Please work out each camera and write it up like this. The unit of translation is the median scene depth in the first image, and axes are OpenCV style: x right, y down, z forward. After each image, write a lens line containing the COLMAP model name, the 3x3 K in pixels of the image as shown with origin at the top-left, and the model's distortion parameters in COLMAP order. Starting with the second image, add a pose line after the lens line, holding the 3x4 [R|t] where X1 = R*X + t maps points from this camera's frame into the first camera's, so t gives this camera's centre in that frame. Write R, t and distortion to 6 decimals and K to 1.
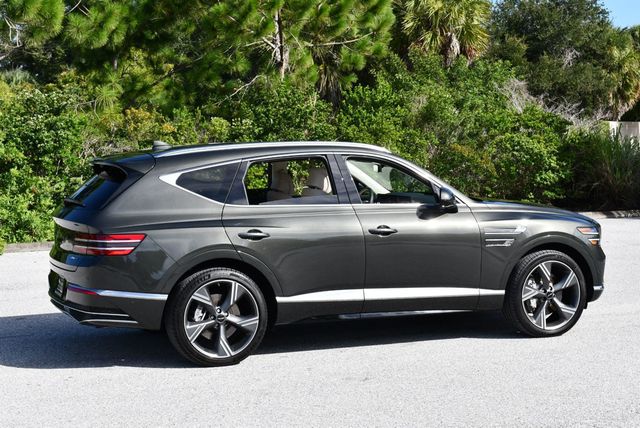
lens RADIAL K [[1159.0, 0, 320.8], [0, 1159.0, 213.4], [0, 0, 1]] dist [-0.022445, -0.092277]
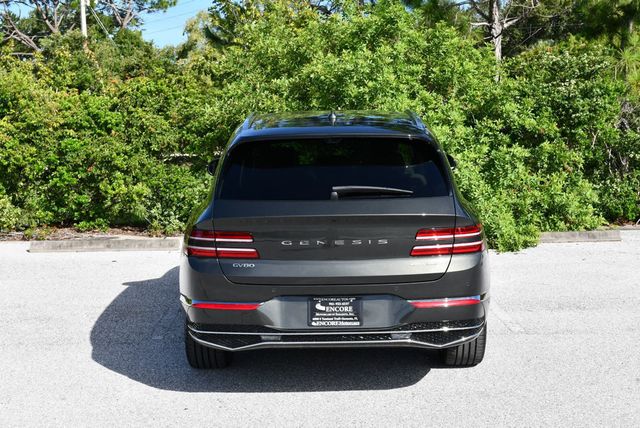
lens RADIAL K [[983.4, 0, 321.3], [0, 983.4, 212.8], [0, 0, 1]] dist [-0.041978, -0.057974]
pose [[0.921199, 0.033243, -0.387670, -0.135286], [-0.019250, 0.999017, 0.039924, -0.012621], [0.388616, -0.029316, 0.920933, 0.266909]]
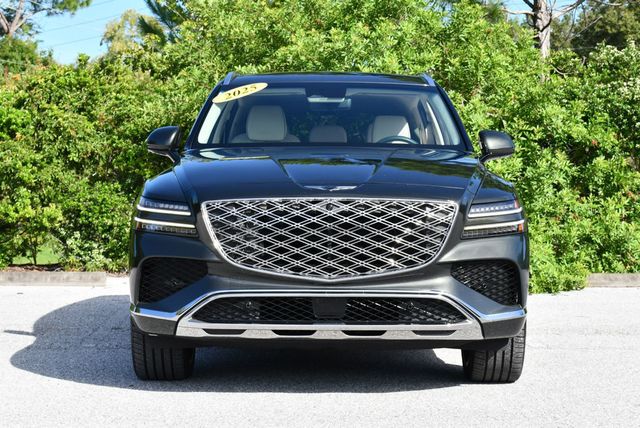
lens RADIAL K [[1510.1, 0, 319.7], [0, 1510.1, 213.1], [0, 0, 1]] dist [0.003427, -0.106213]
pose [[0.925535, 0.021166, -0.378069, -0.092554], [-0.040036, 0.998310, -0.042121, 0.032772], [0.376539, 0.054121, 0.924819, 0.172954]]
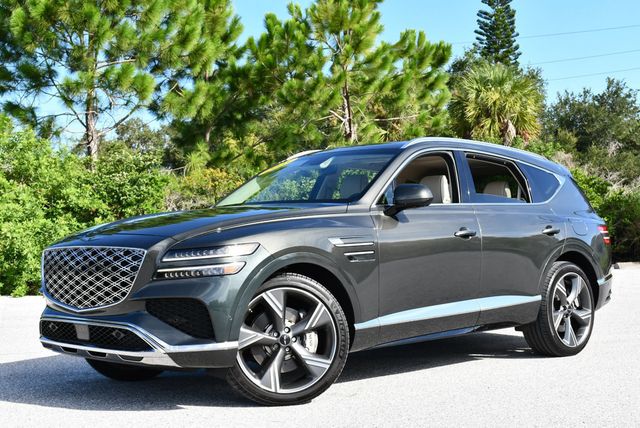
lens RADIAL K [[923.4, 0, 320.3], [0, 923.4, 215.7], [0, 0, 1]] dist [-0.045736, -0.073952]
pose [[0.994763, -0.006819, -0.101982, 0.038590], [-0.001363, 0.996798, -0.079946, 0.029797], [0.102200, 0.079666, 0.991569, 0.141213]]
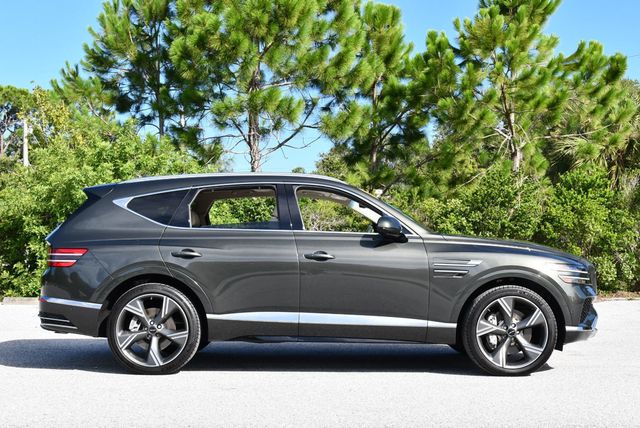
lens RADIAL K [[998.2, 0, 321.2], [0, 998.2, 214.5], [0, 0, 1]] dist [-0.030994, -0.117458]
pose [[0.926875, 0.001115, -0.375370, 0.200898], [-0.039261, 0.994799, -0.093990, 0.031809], [0.373312, 0.101854, 0.922097, 0.093840]]
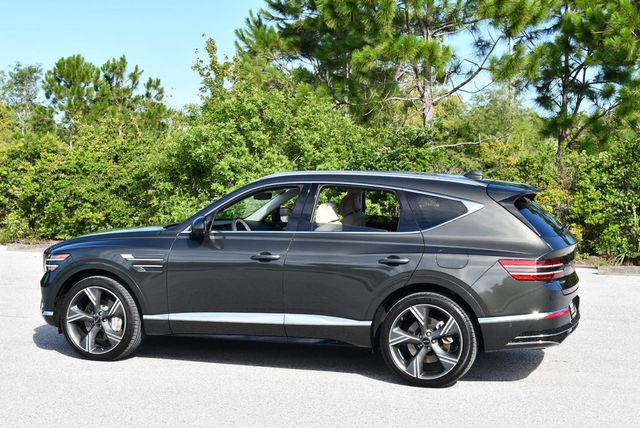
lens RADIAL K [[1051.8, 0, 317.5], [0, 1051.8, 214.0], [0, 0, 1]] dist [-0.027522, -0.039396]
pose [[0.721985, 0.047509, -0.690276, 0.439084], [-0.064166, 0.997938, 0.001570, -0.017408], [0.688927, 0.043159, 0.723544, 0.221571]]
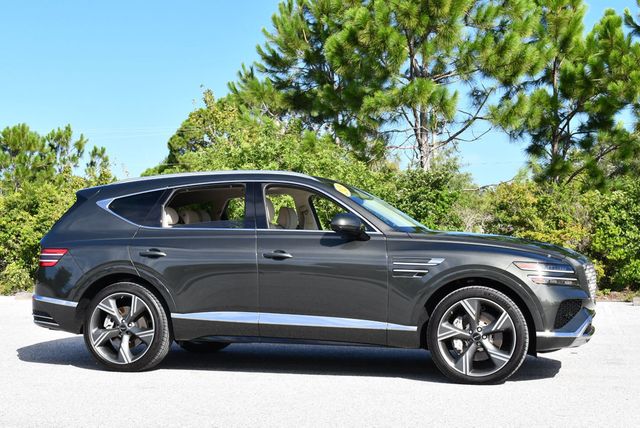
lens RADIAL K [[1019.9, 0, 320.2], [0, 1019.9, 214.1], [0, 0, 1]] dist [-0.052957, 0.047491]
pose [[0.784641, -0.011077, -0.619852, 0.326711], [-0.047722, 0.995795, -0.078204, 0.024218], [0.618111, 0.090943, 0.780812, 0.171520]]
